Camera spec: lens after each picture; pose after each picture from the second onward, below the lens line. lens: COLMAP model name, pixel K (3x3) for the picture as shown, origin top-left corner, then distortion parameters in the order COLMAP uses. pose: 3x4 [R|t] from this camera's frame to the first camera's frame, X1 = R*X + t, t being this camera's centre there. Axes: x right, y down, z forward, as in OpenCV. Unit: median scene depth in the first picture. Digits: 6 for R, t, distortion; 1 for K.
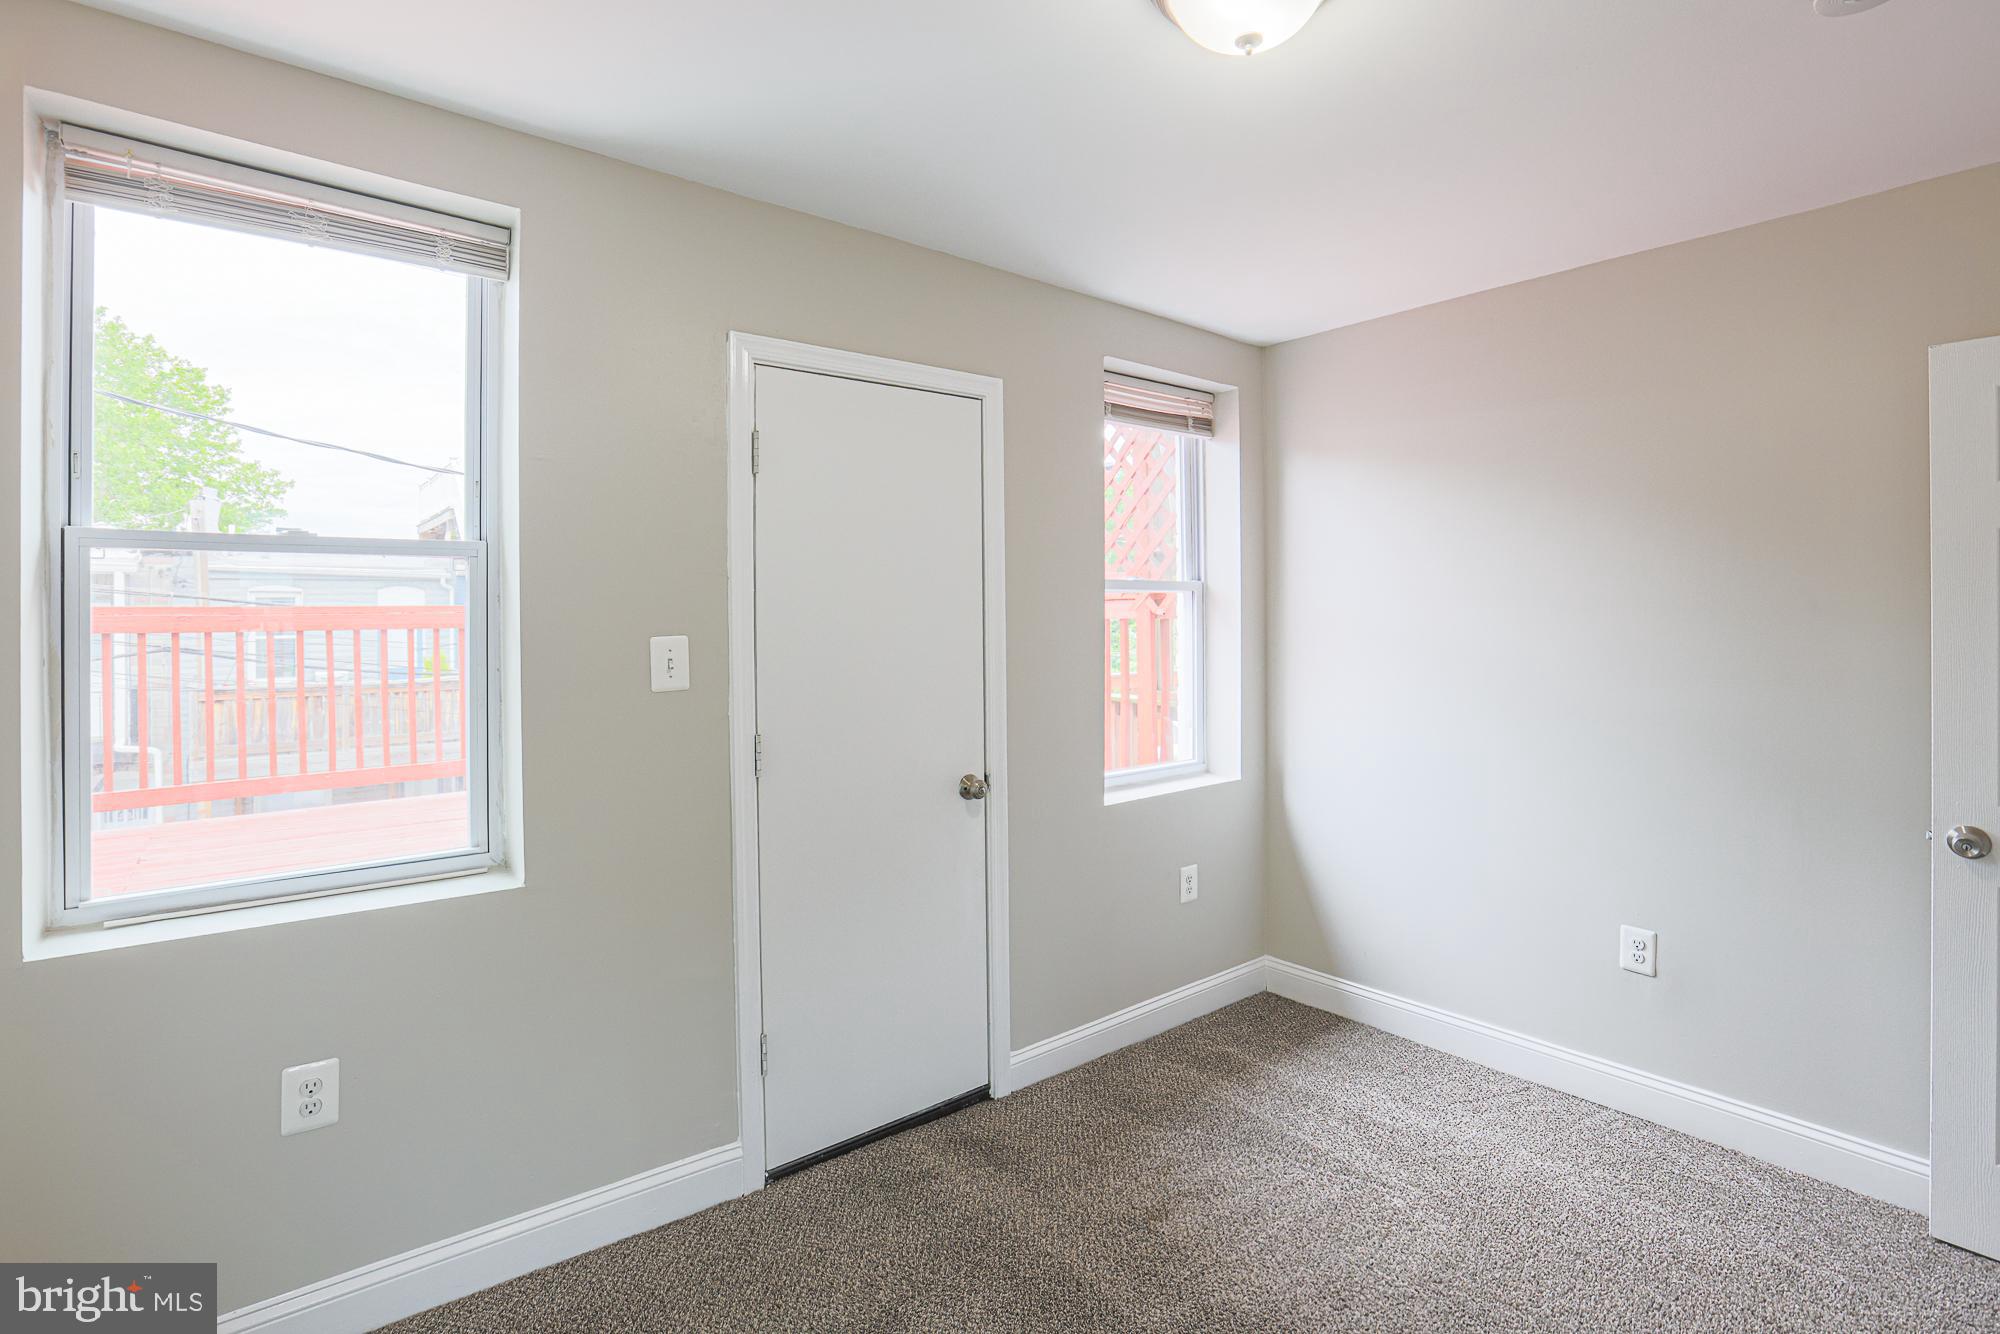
lens RADIAL K [[951.8, 0, 991.4], [0, 951.8, 611.6], [0, 0, 1]] dist [-0.025976, 0.001076]
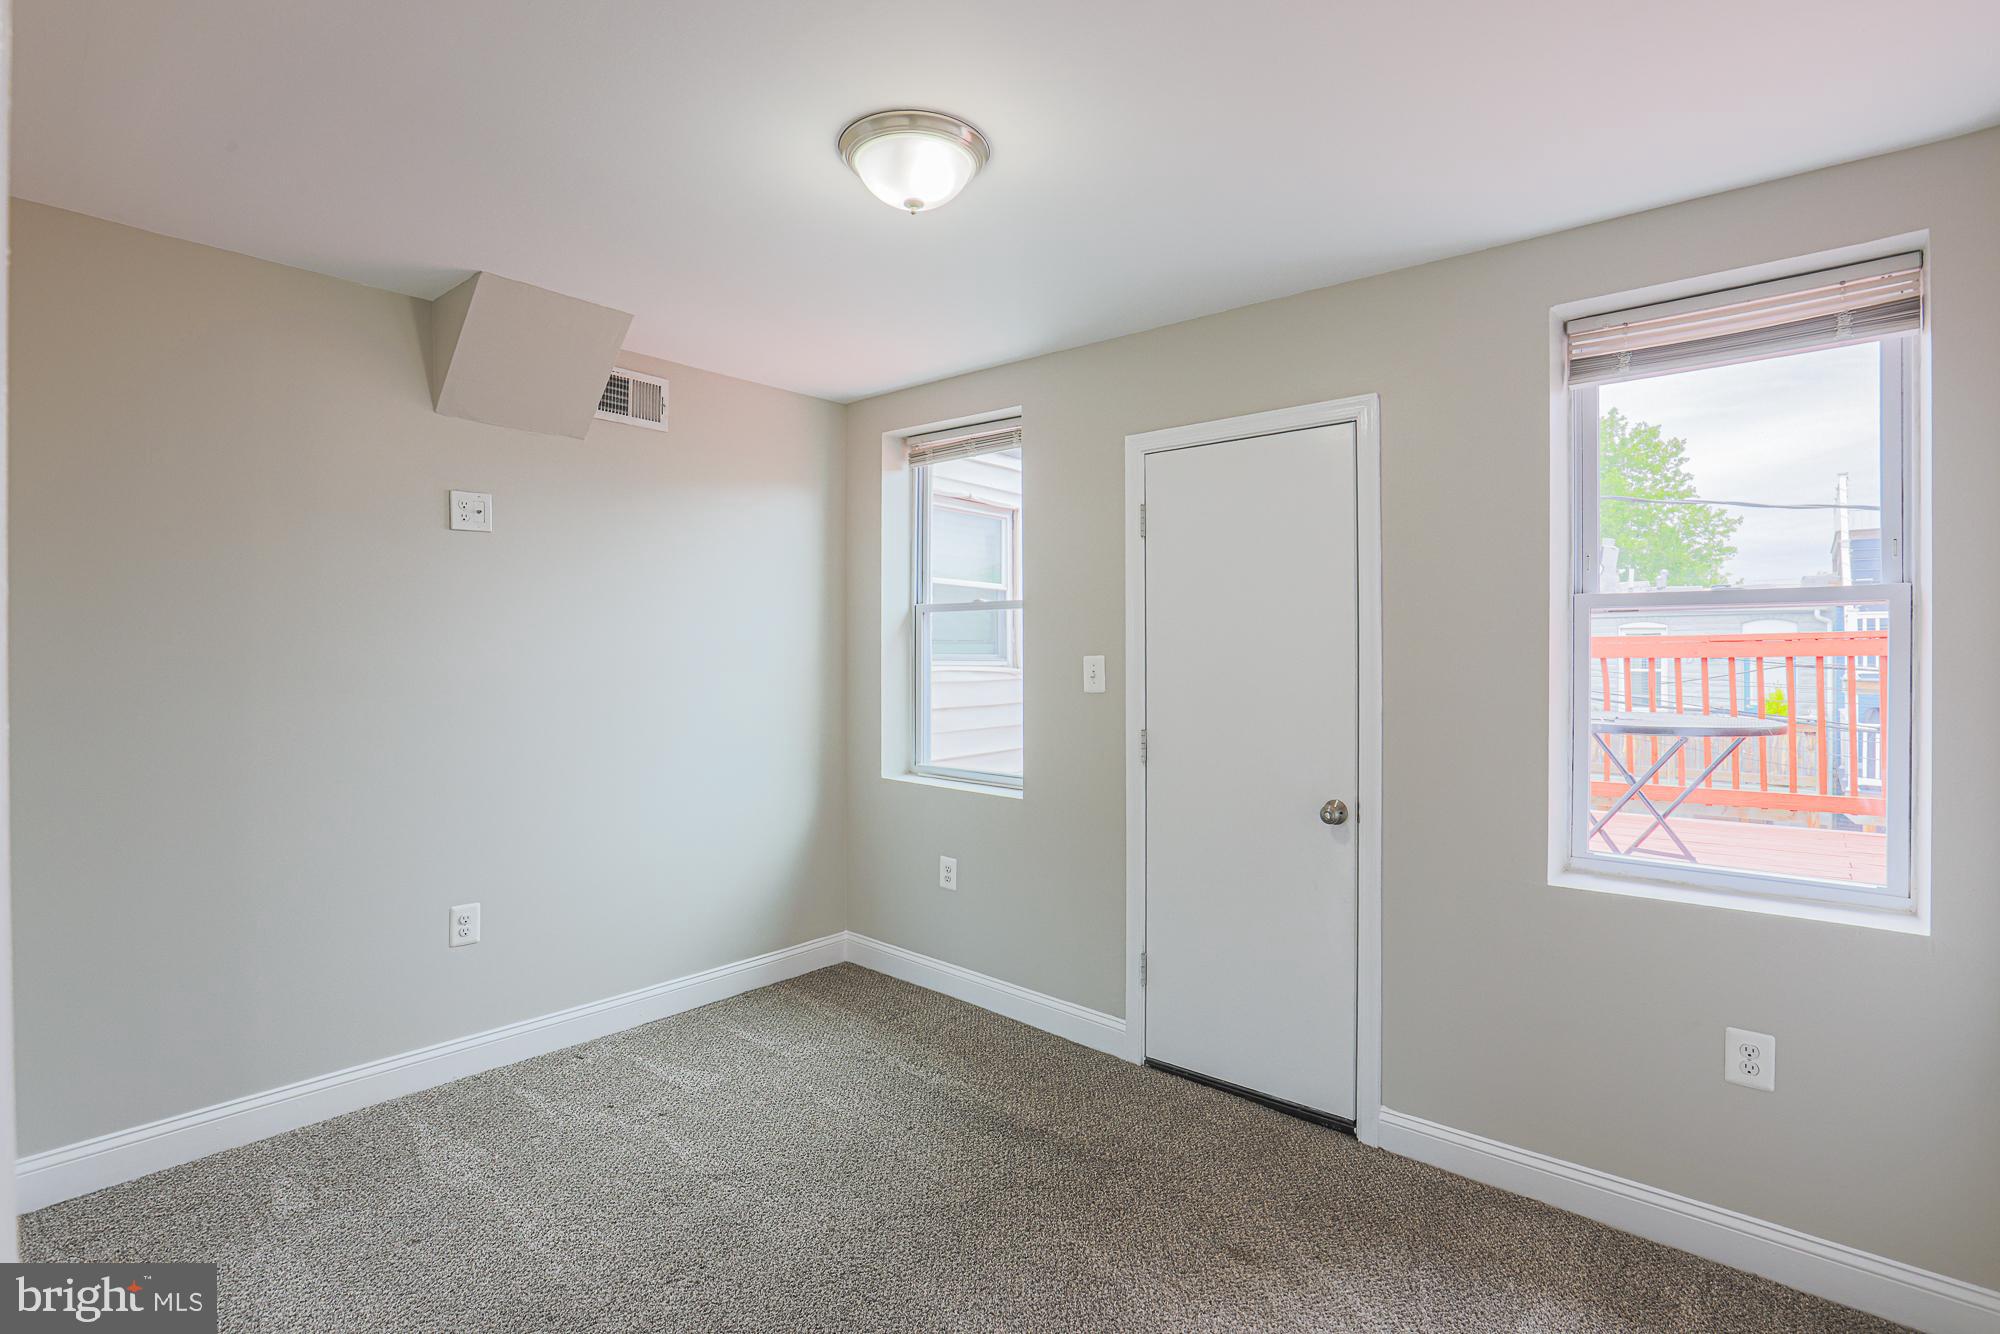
lens RADIAL K [[929.5, 0, 1000.2], [0, 929.5, 660.0], [0, 0, 1]] dist [-0.050719, 0.022651]
pose [[0.197027, 0.013749, -0.980302, 0.114622], [-0.001086, 0.999904, 0.013806, 0.001391], [0.980397, -0.001656, 0.197023, 0.062008]]
